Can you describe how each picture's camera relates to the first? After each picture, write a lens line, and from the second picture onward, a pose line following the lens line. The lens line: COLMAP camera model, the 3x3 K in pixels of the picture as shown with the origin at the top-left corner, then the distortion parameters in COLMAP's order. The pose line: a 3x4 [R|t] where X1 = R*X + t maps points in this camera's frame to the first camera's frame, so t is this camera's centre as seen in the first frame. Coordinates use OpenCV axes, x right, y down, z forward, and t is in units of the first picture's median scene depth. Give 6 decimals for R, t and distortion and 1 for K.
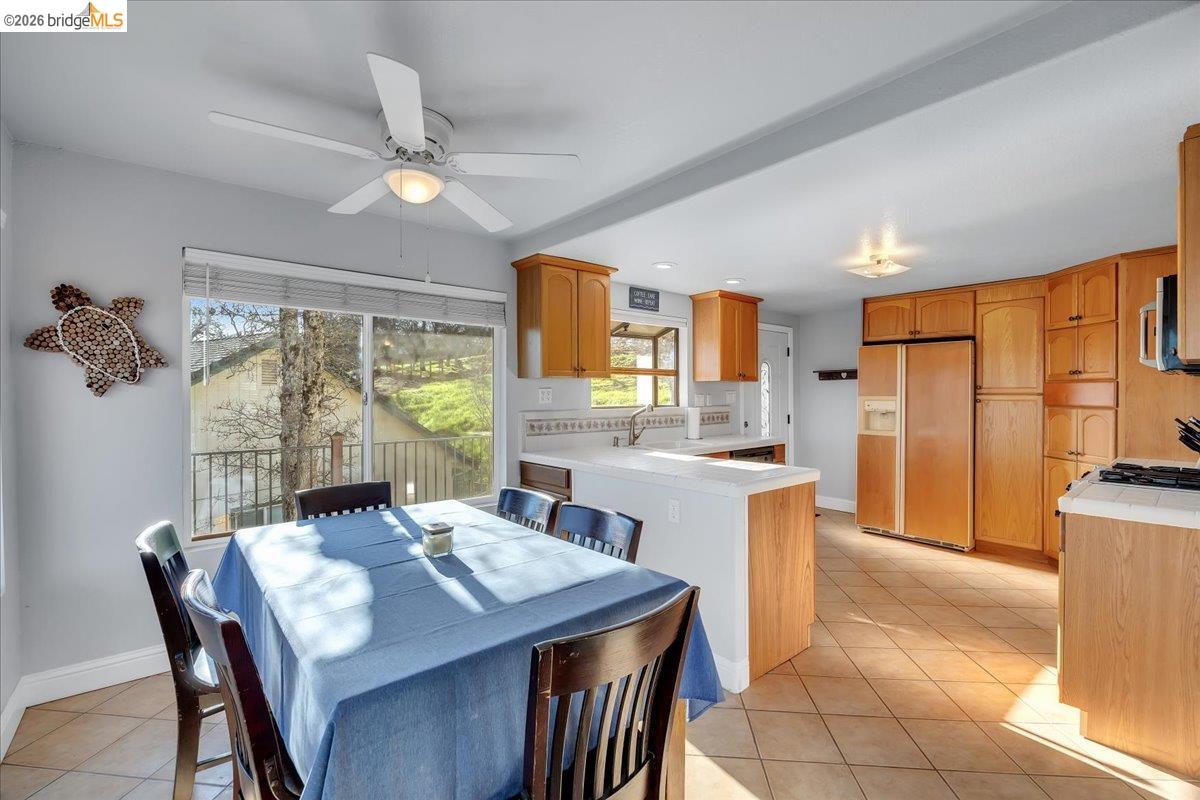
lens RADIAL K [[520.9, 0, 595.6], [0, 520.9, 396.9], [0, 0, 1]] dist [-0.002065, -0.000008]
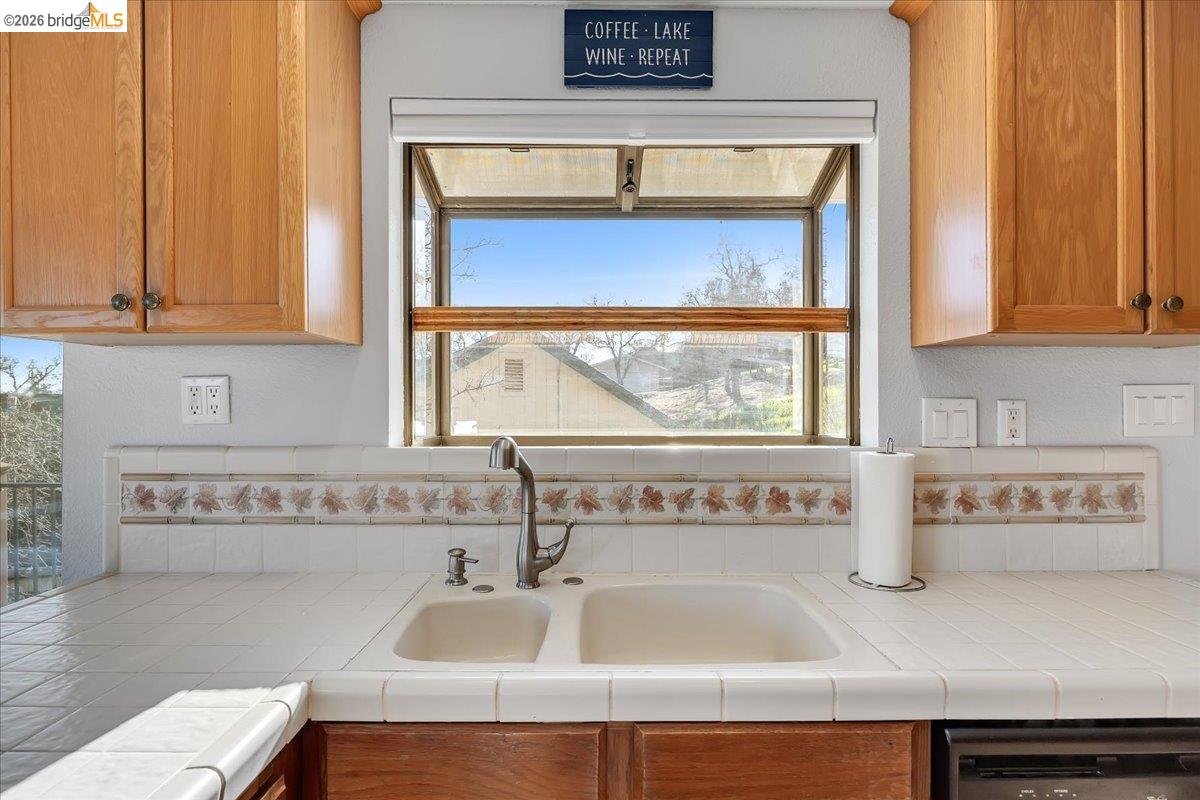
lens RADIAL K [[663.2, 0, 602.3], [0, 663.2, 403.2], [0, 0, 1]] dist [0.001885, -0.002597]
pose [[0.778756, 0.002215, -0.627323, 0.303357], [-0.006544, 0.999968, -0.004592, 0.000115], [0.627293, 0.007681, 0.778746, 0.733762]]
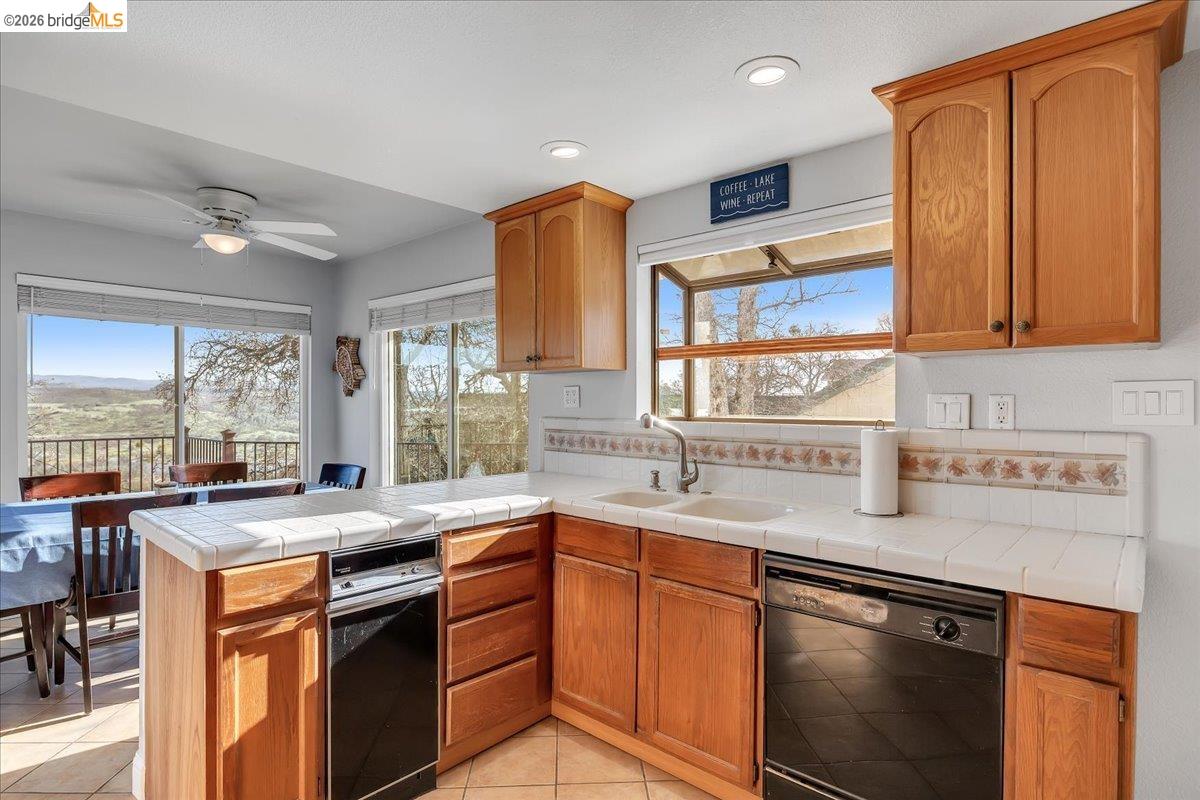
lens RADIAL K [[617.9, 0, 597.0], [0, 617.9, 403.8], [0, 0, 1]] dist [0.001675, 0.000442]
pose [[0.150011, 0.006855, -0.988661, 0.645472], [-0.009191, 0.999942, 0.005538, 0.001944], [0.988642, 0.008256, 0.150065, 0.796383]]
